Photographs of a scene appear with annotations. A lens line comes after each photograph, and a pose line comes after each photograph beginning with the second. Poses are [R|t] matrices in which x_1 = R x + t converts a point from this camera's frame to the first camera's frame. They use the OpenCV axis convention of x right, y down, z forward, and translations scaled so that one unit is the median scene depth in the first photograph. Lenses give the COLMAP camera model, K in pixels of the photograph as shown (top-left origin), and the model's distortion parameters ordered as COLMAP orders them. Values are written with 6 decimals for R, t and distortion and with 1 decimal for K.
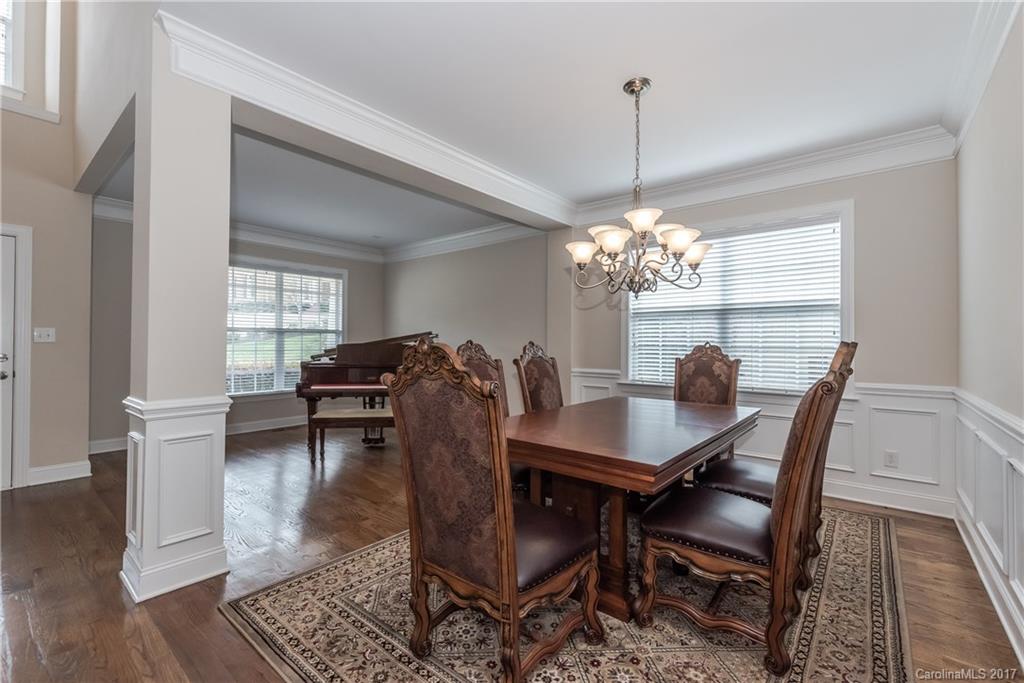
lens RADIAL K [[444.8, 0, 510.1], [0, 444.8, 340.3], [0, 0, 1]] dist [0.001292, -0.000496]
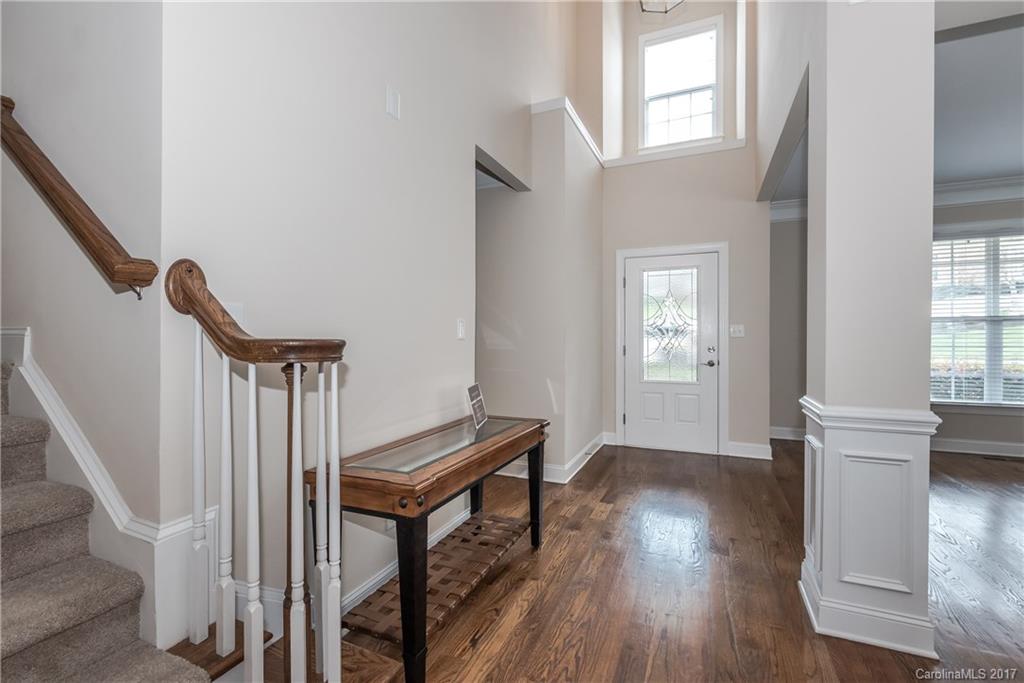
lens RADIAL K [[444.8, 0, 507.6], [0, 444.8, 340.3], [0, 0, 1]] dist [0.001292, -0.000496]
pose [[0.277725, 0.004090, -0.960652, -0.126363], [0.011067, 0.999911, 0.007457, -0.003740], [0.960597, -0.012702, 0.277655, 0.133950]]
